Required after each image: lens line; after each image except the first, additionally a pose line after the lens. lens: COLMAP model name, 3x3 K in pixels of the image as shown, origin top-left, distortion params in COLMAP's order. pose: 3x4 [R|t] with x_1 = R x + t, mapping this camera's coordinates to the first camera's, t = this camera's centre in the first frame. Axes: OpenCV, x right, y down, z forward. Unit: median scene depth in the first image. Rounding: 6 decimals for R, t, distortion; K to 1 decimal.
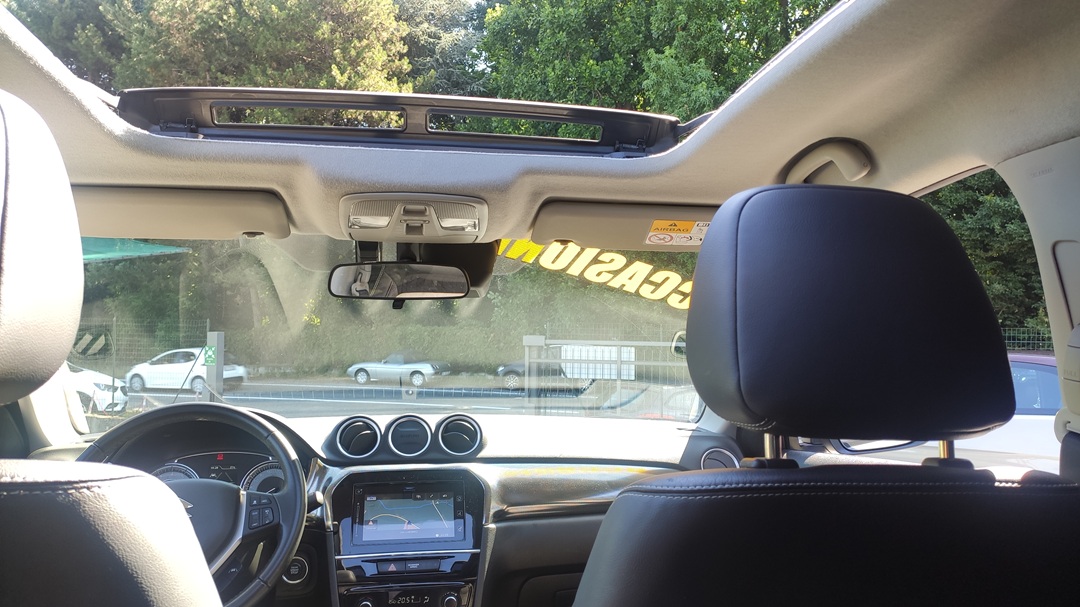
lens RADIAL K [[819.2, 0, 564.3], [0, 819.2, 303.2], [0, 0, 1]] dist [0.027138, -0.002091]
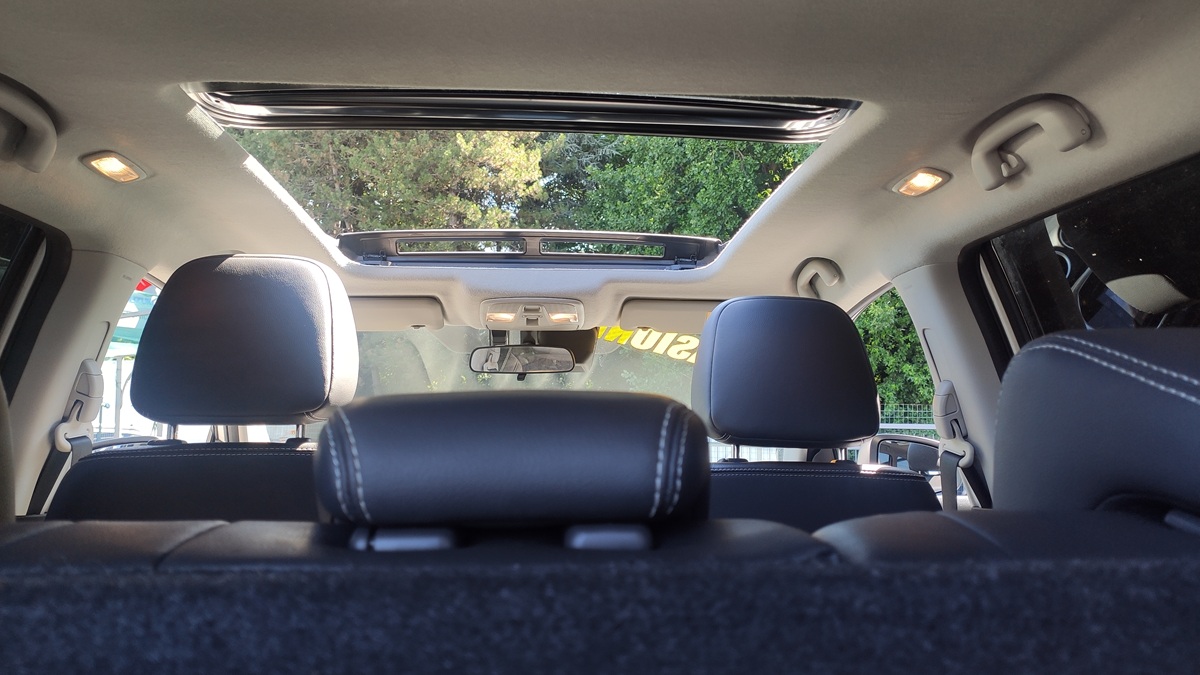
lens RADIAL K [[913.2, 0, 600.0], [0, 913.2, 337.5], [0, 0, 1]] dist [-0.003951, -0.000846]
pose [[0.992849, -0.013596, -0.118601, 0.094709], [0.007463, 0.998619, -0.052001, 0.014344], [0.119145, 0.050744, 0.991579, -0.428892]]
